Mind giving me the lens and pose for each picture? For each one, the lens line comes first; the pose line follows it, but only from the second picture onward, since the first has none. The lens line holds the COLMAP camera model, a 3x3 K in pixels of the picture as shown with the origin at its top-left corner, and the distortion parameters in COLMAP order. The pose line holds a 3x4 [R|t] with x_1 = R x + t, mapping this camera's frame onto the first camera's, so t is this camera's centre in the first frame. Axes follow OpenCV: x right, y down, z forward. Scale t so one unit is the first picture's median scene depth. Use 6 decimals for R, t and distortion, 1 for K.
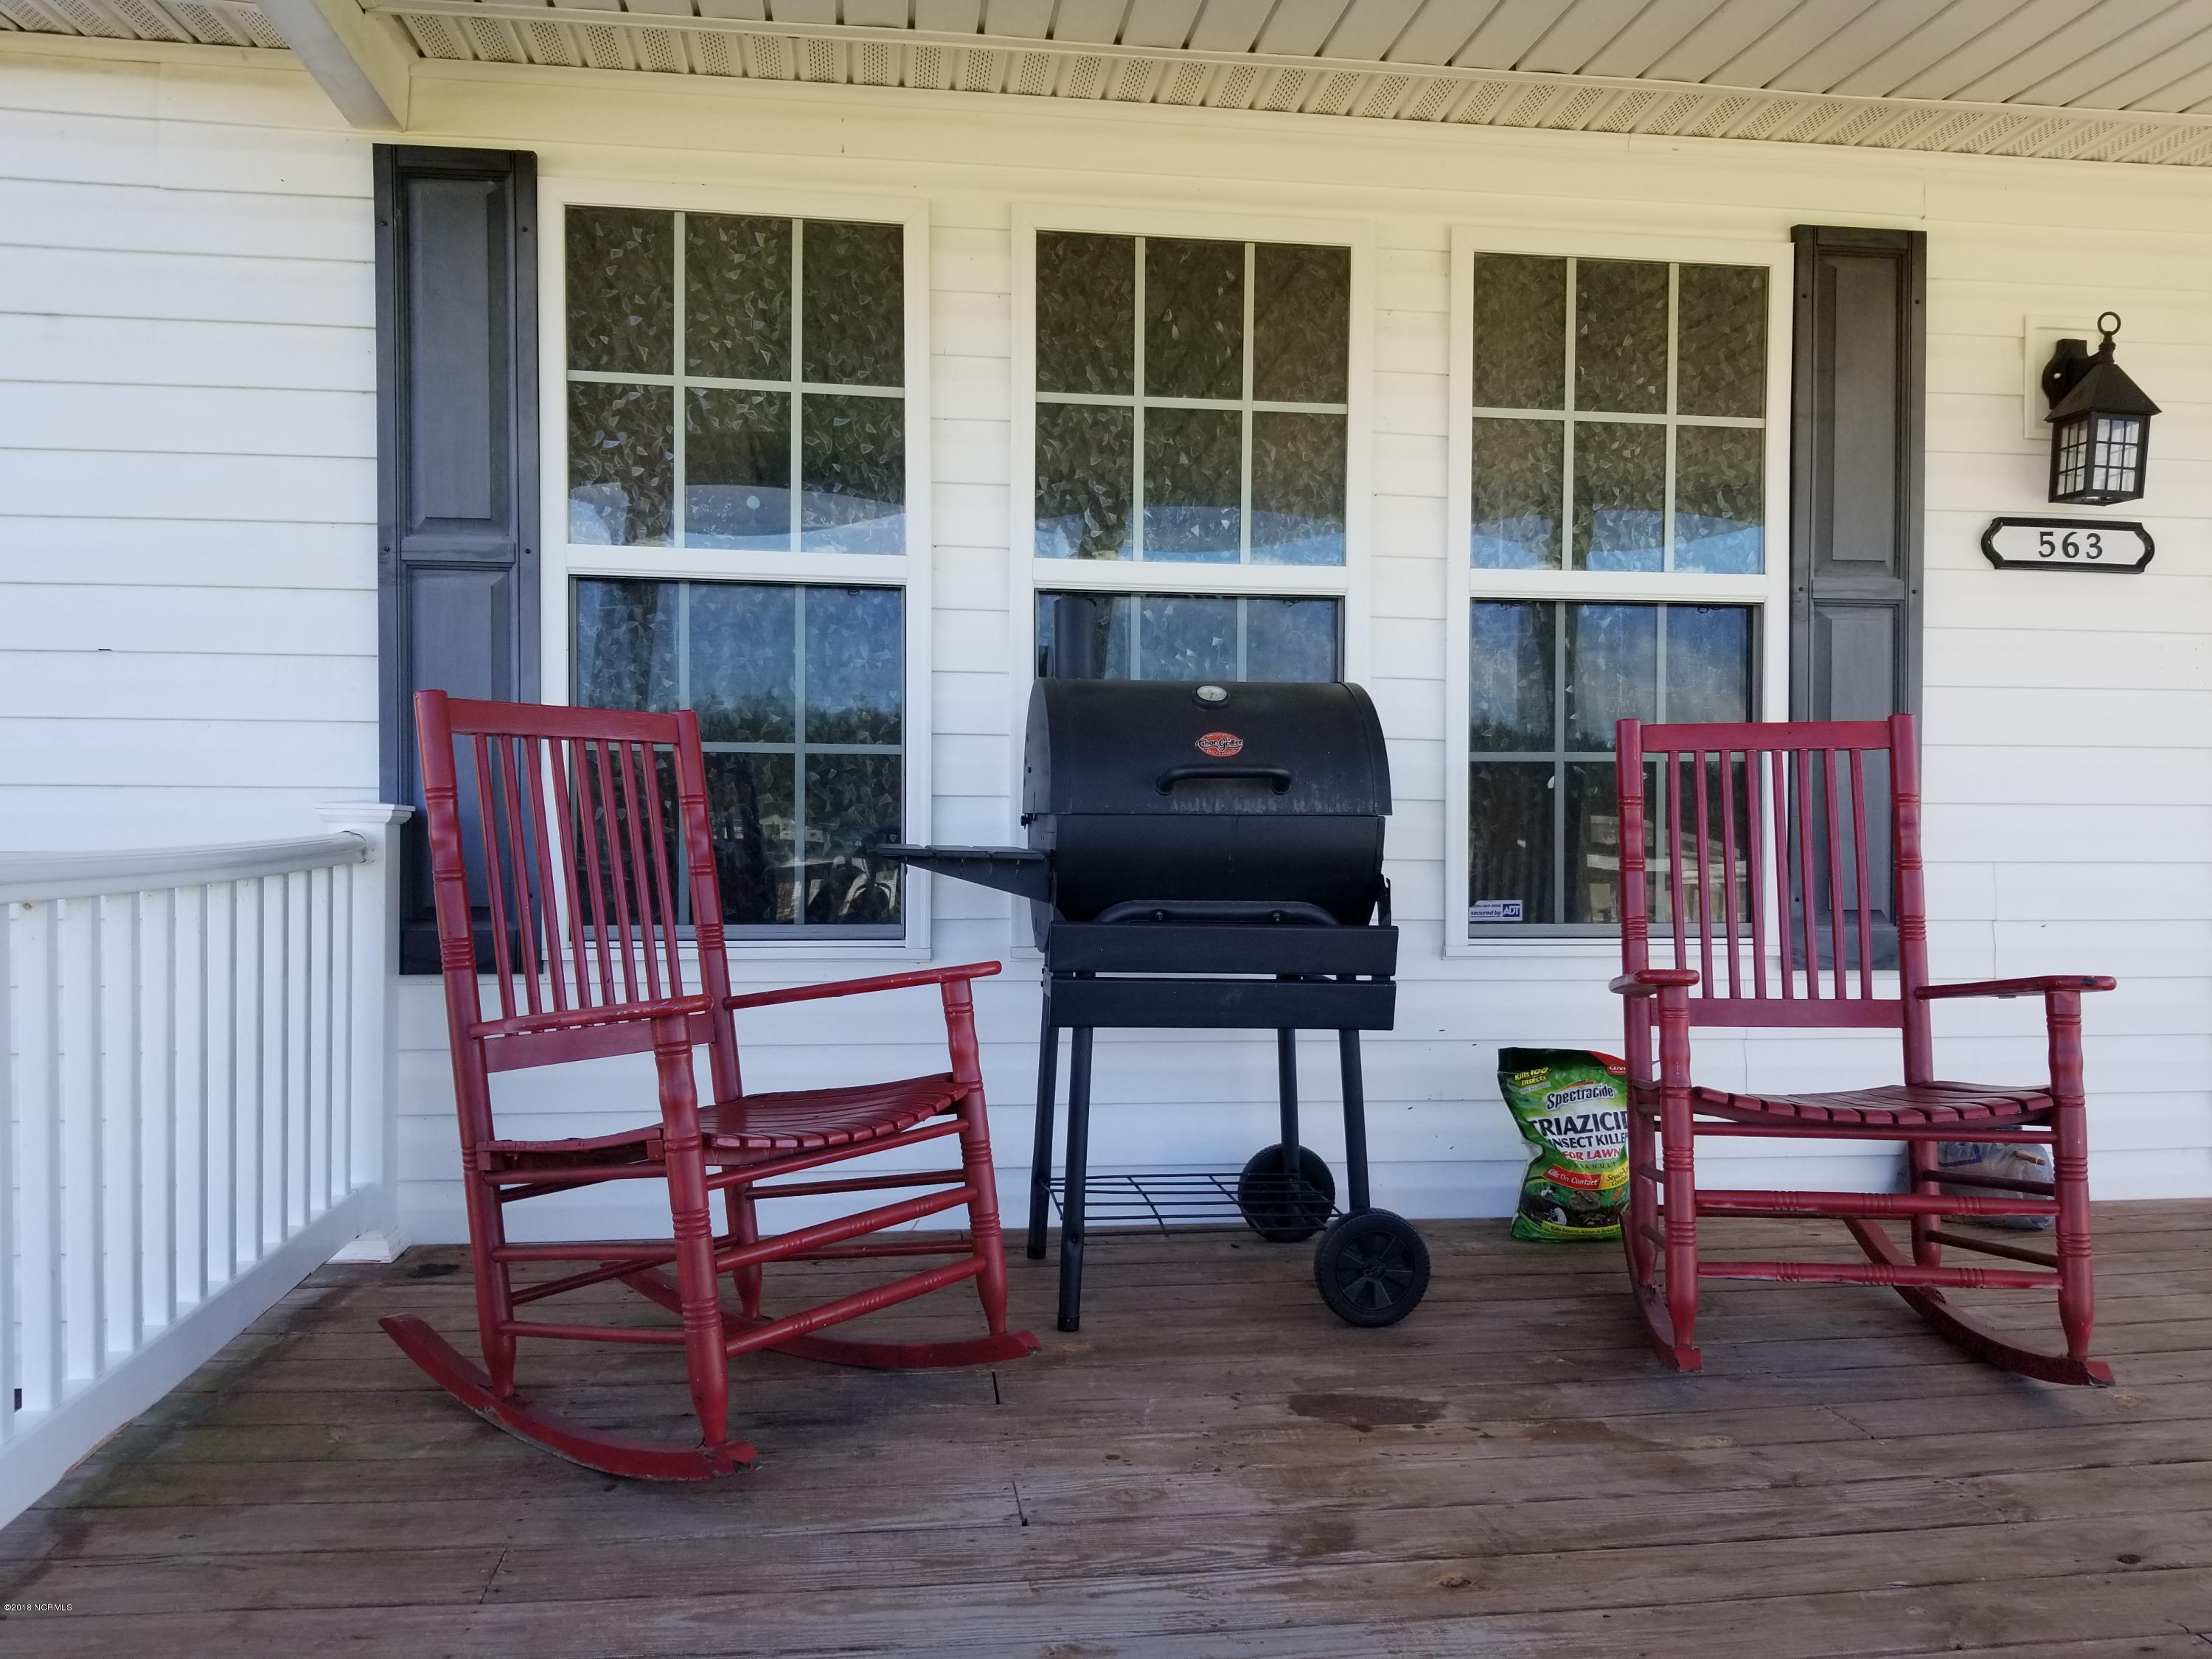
lens RADIAL K [[1790.3, 0, 1106.0], [0, 1790.3, 829.5], [0, 0, 1]] dist [-0.008657, -0.002621]
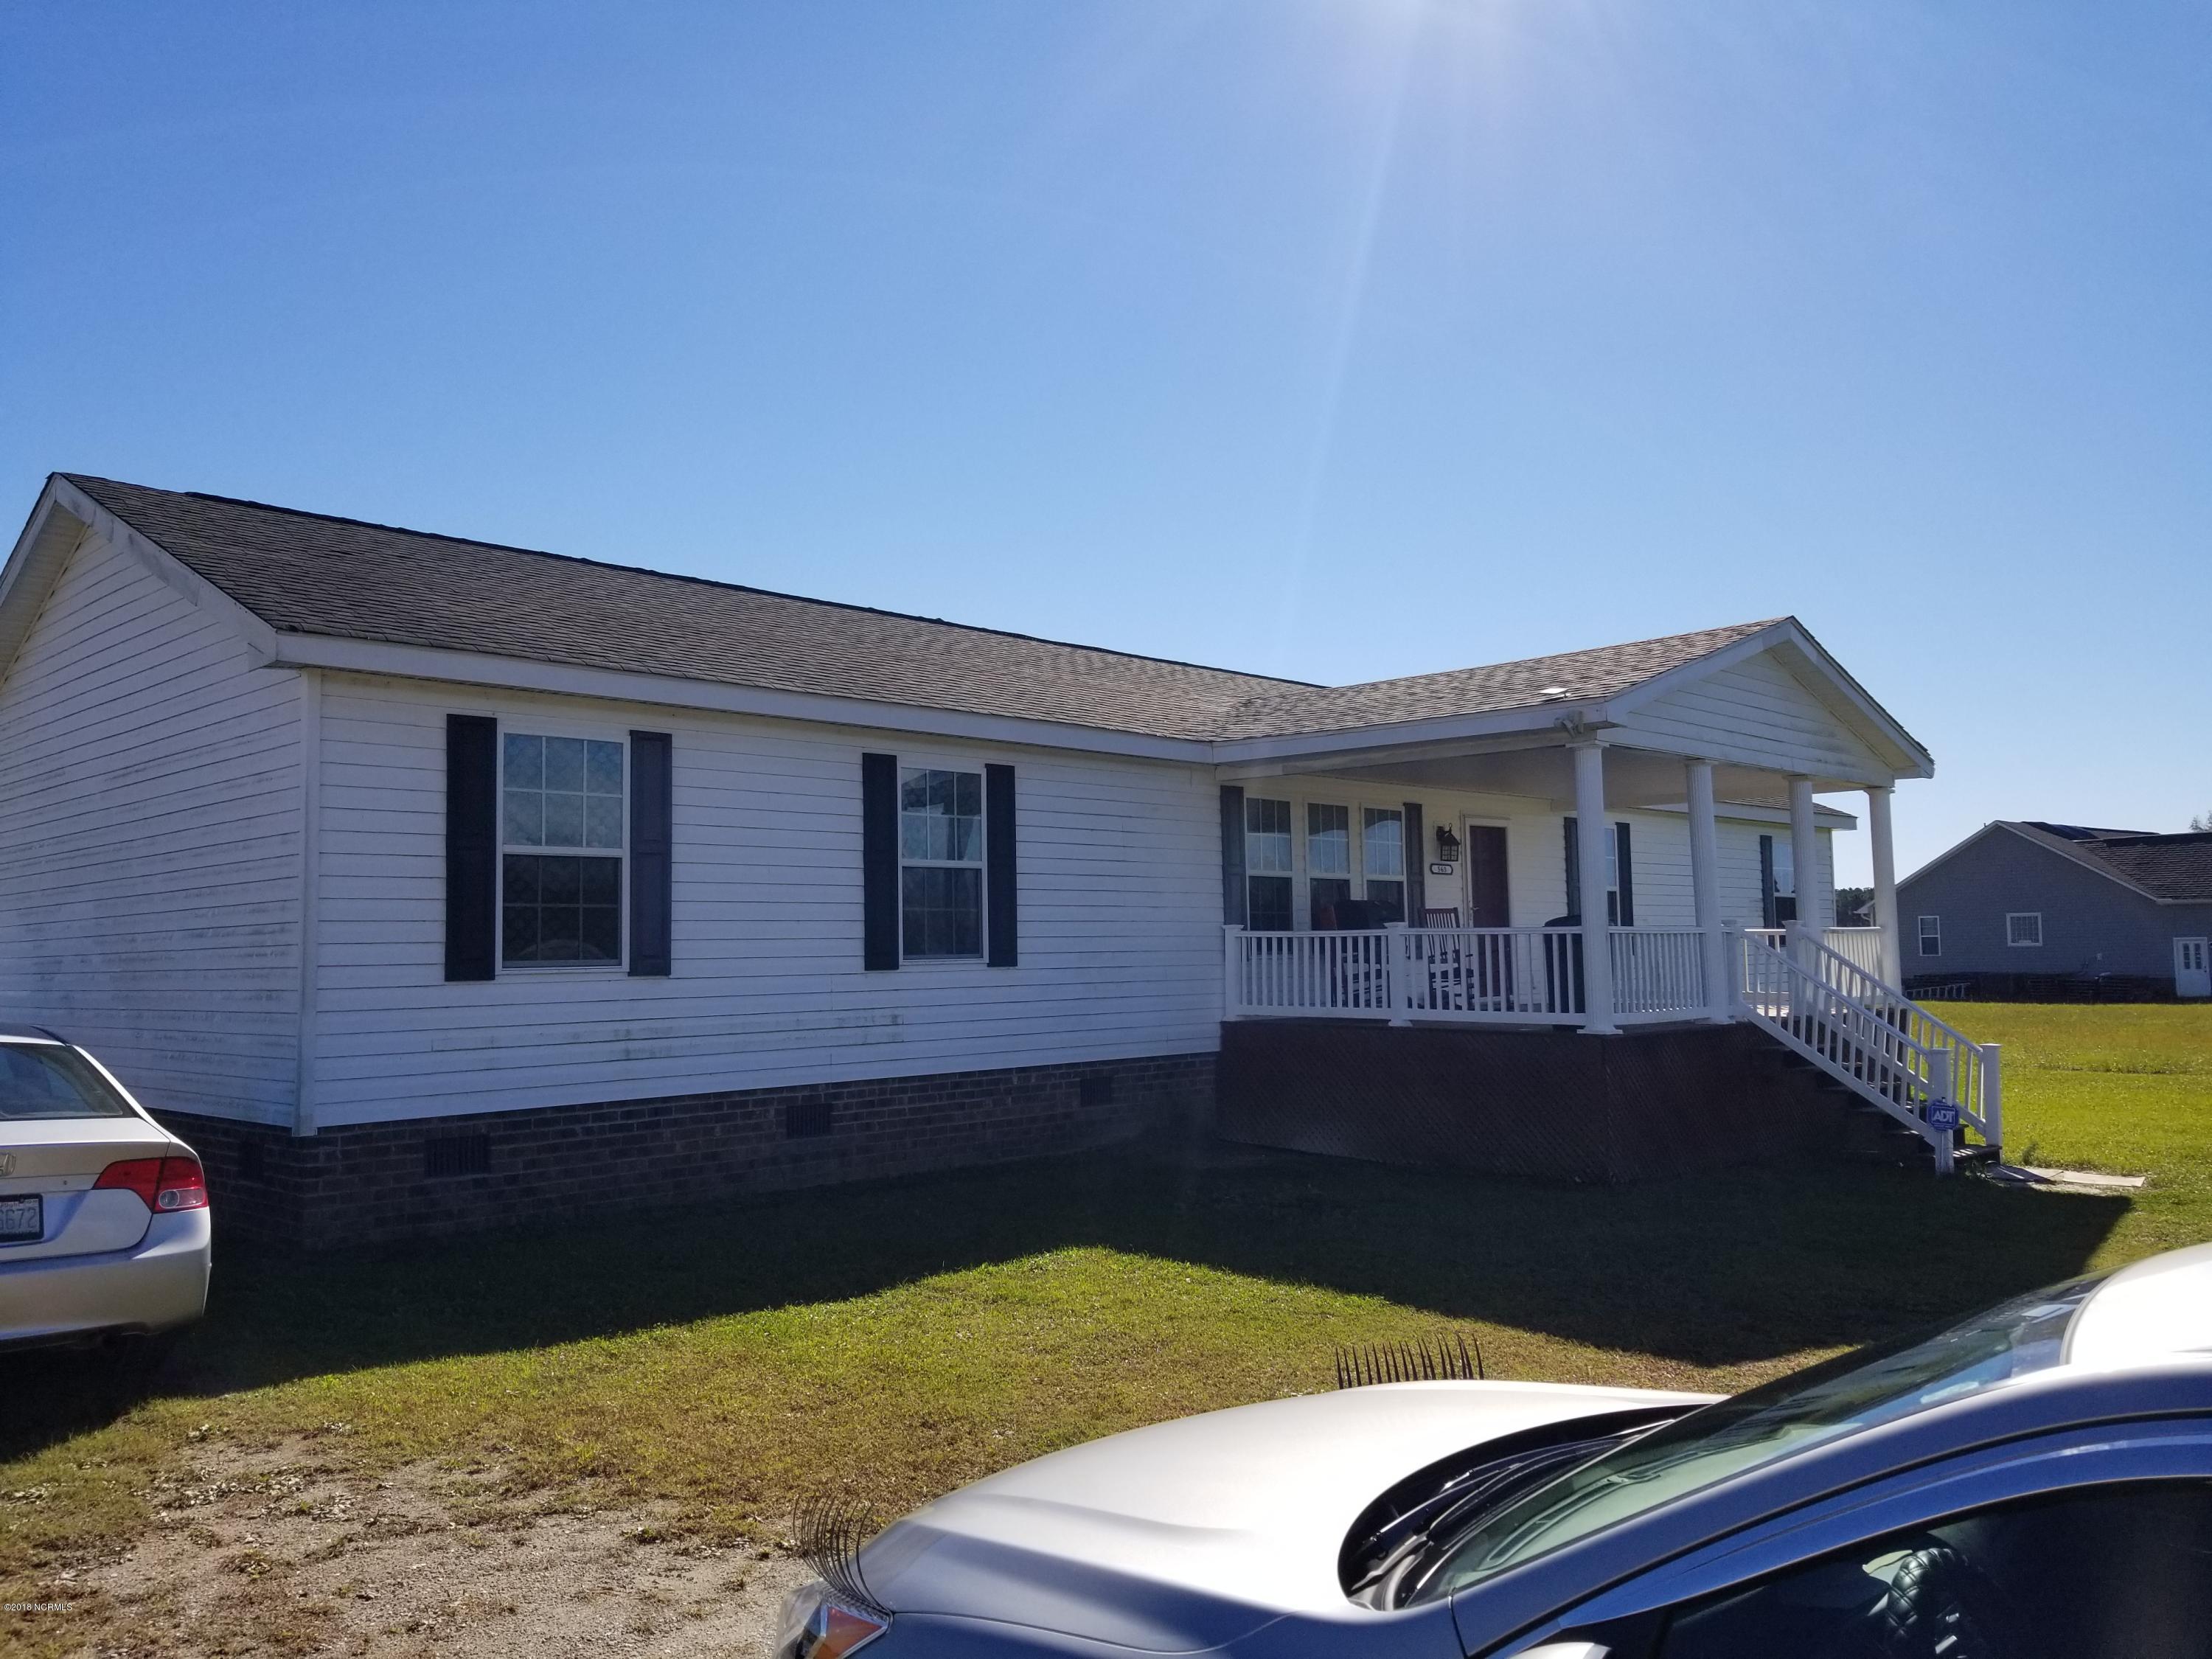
lens RADIAL K [[1757.4, 0, 1100.8], [0, 1757.4, 817.9], [0, 0, 1]] dist [0.105037, -0.182334]
pose [[0.792960, 0.032299, 0.608417, -3.126167], [0.028671, 0.995510, -0.090215, 0.105937], [-0.608599, 0.088981, 0.788473, -2.224111]]
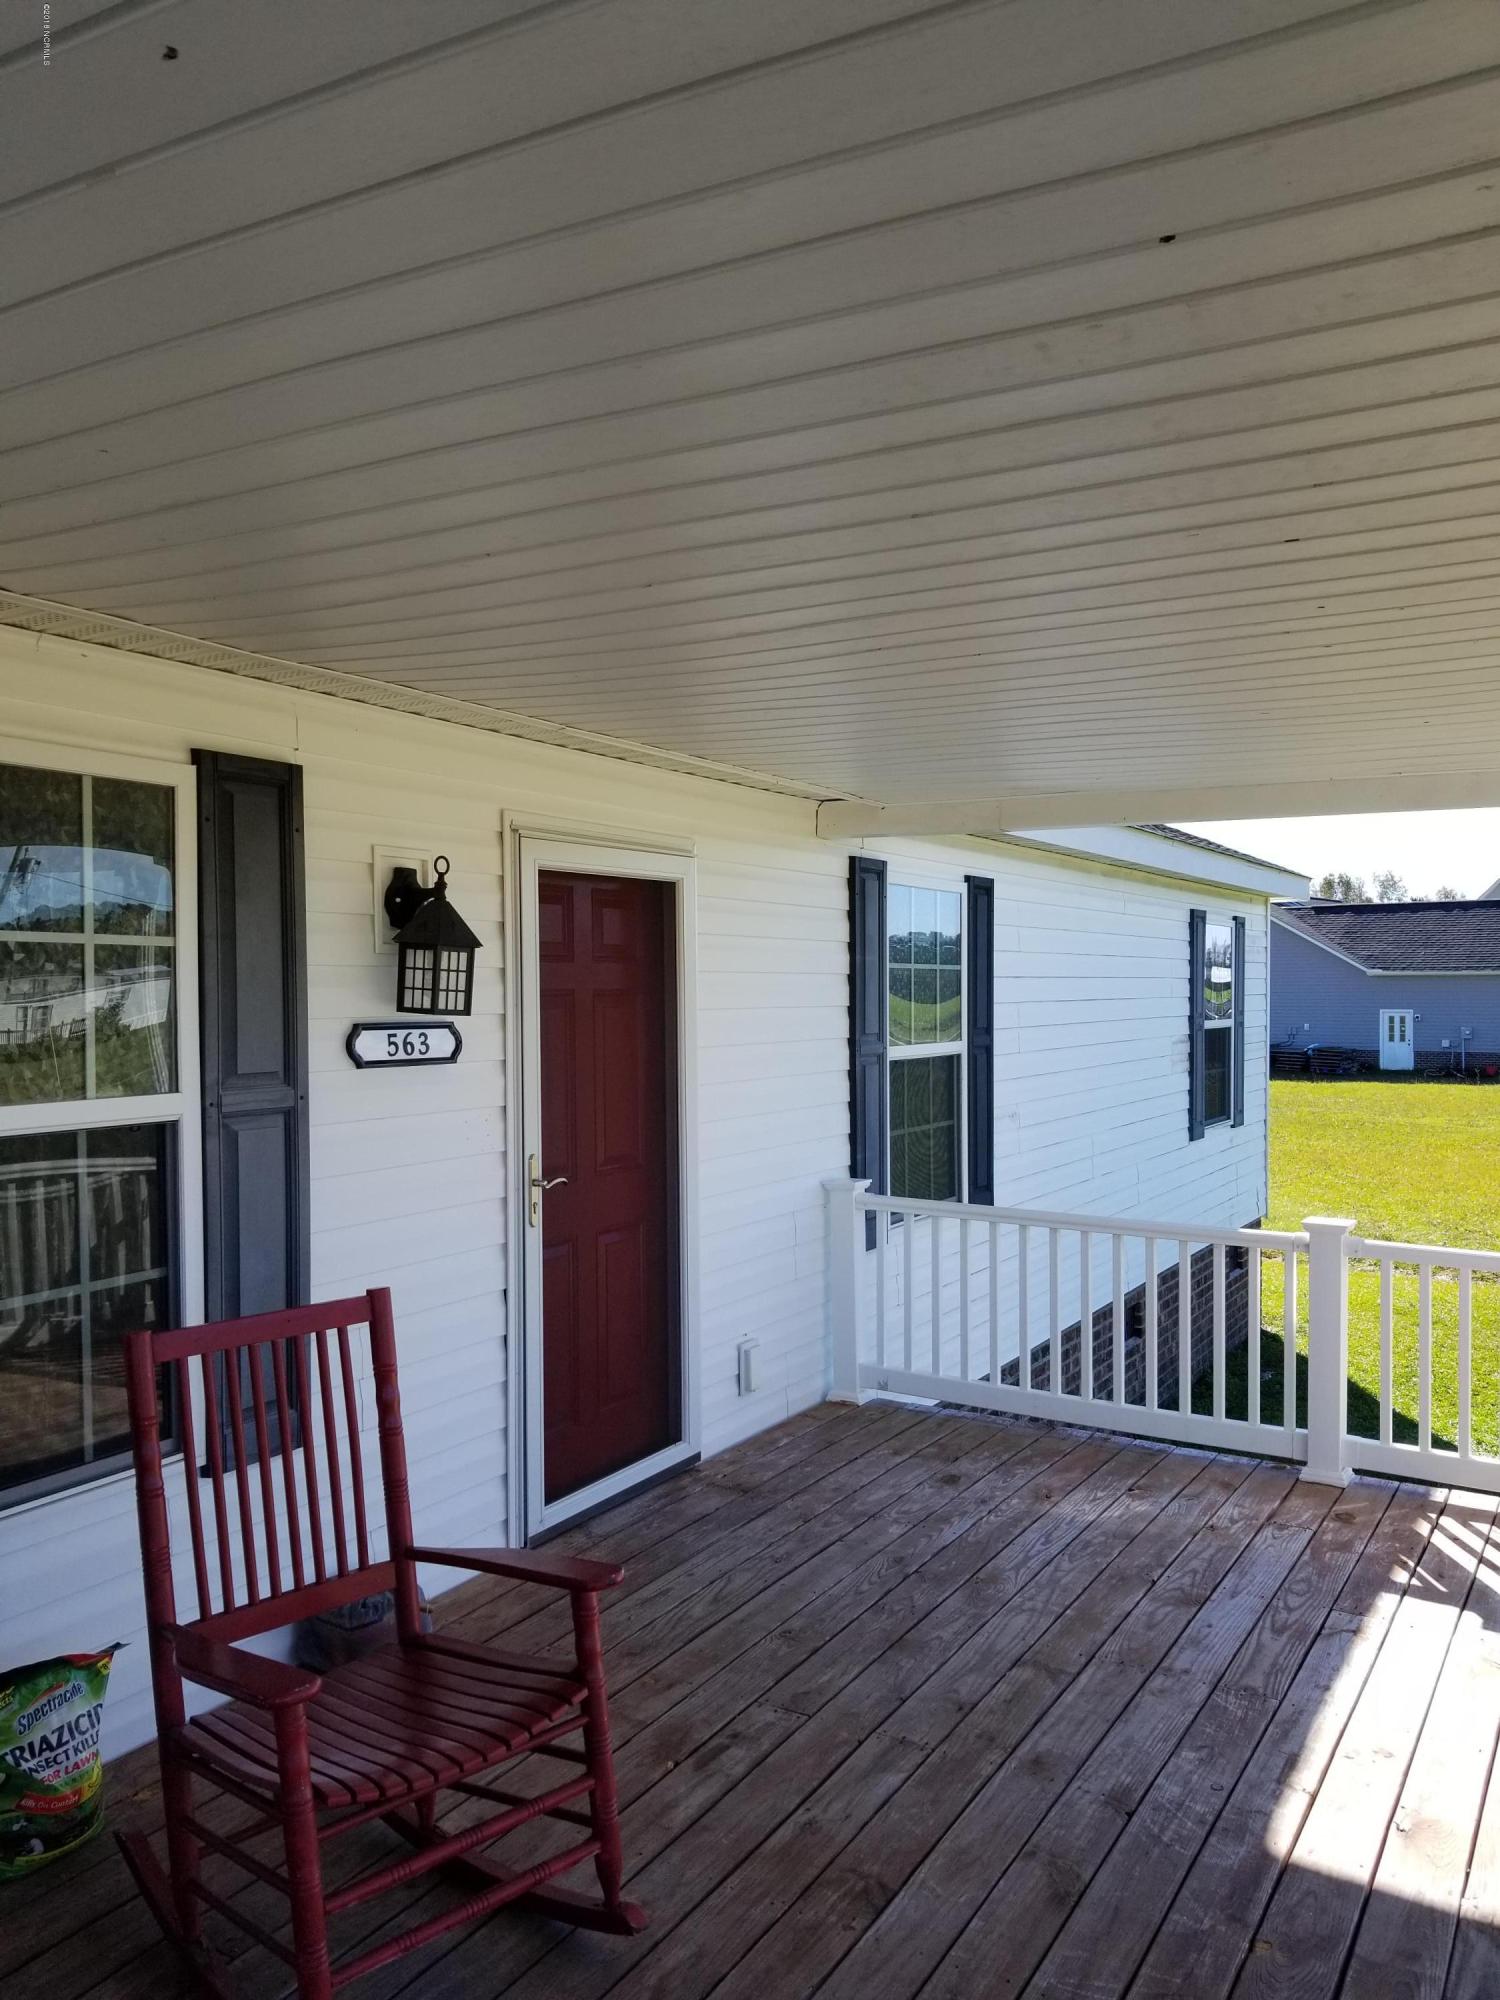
lens RADIAL K [[1584.3, 0, 750.0], [0, 1584.3, 1000.0], [0, 0, 1]] dist [0.065438, -0.091614]
pose [[0.624613, -0.010751, 0.780860, -0.137637], [0.013176, 0.999908, 0.003228, -0.192852], [-0.780823, 0.008273, 0.624698, 0.175590]]
